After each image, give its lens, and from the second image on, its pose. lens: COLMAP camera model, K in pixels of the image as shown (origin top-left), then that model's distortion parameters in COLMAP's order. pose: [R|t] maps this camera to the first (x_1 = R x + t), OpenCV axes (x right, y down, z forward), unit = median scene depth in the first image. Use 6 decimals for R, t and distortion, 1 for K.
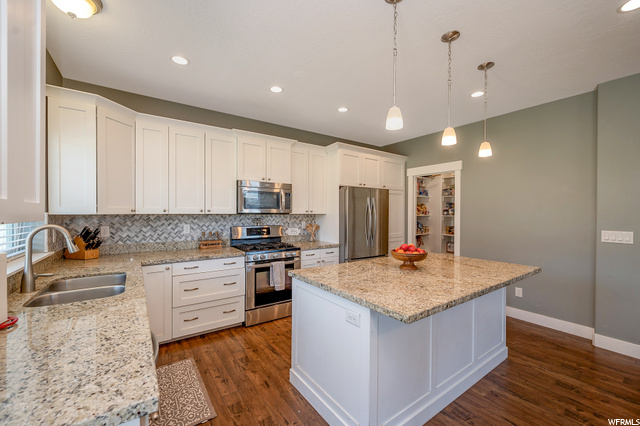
lens RADIAL K [[261.9, 0, 320.0], [0, 261.9, 213.0], [0, 0, 1]] dist [-0.002132, -0.000483]
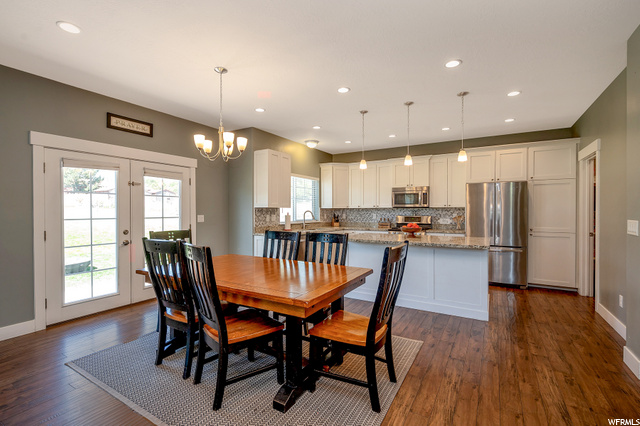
lens RADIAL K [[300.0, 0, 320.0], [0, 300.0, 213.0], [0, 0, 1]] dist [0.014326, -0.000011]
pose [[0.397556, 0.000404, -0.917578, 1.320600], [0.001417, 0.999998, 0.001055, 0.035946], [0.917577, -0.001720, 0.397555, -0.216909]]
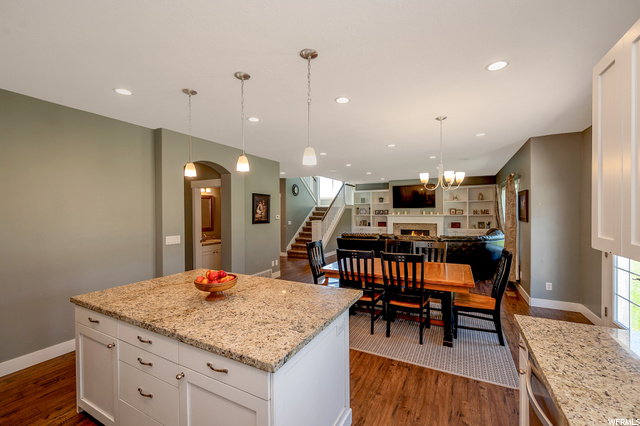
lens RADIAL K [[261.9, 0, 320.0], [0, 261.9, 213.0], [0, 0, 1]] dist [-0.002132, -0.000483]
pose [[-0.444414, -0.006871, 0.895795, -0.470121], [0.005569, 0.999930, 0.010433, -0.060666], [-0.895804, 0.009625, -0.444344, 0.871298]]
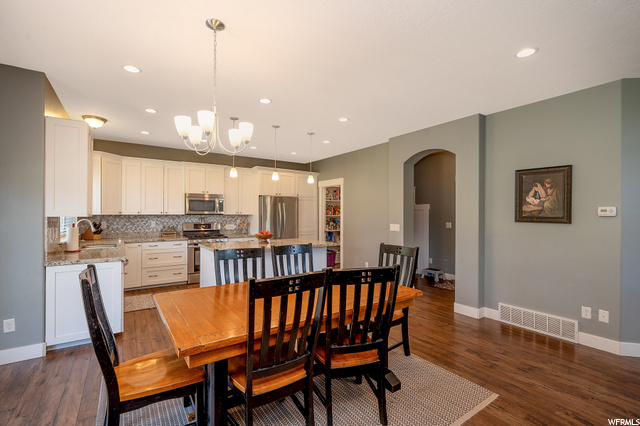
lens RADIAL K [[290.0, 0, 320.0], [0, 290.0, 213.0], [0, 0, 1]] dist [0.001136, 0.000005]
pose [[0.999691, -0.000409, -0.024840, 0.557166], [0.000341, 0.999996, -0.002724, -0.000890], [0.024841, 0.002715, 0.999688, -0.753241]]
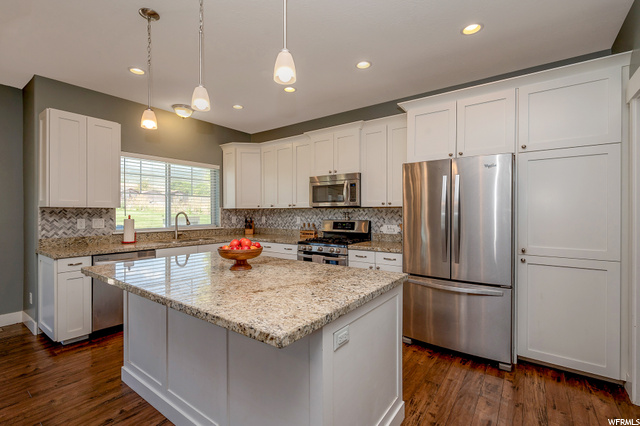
lens RADIAL K [[290.0, 0, 320.0], [0, 290.0, 213.0], [0, 0, 1]] dist [0.001136, 0.000005]
pose [[0.322195, -0.001190, -0.946673, 0.868242], [-0.000486, 0.999999, -0.001422, 0.028410], [0.946673, 0.000918, 0.322194, 0.650478]]
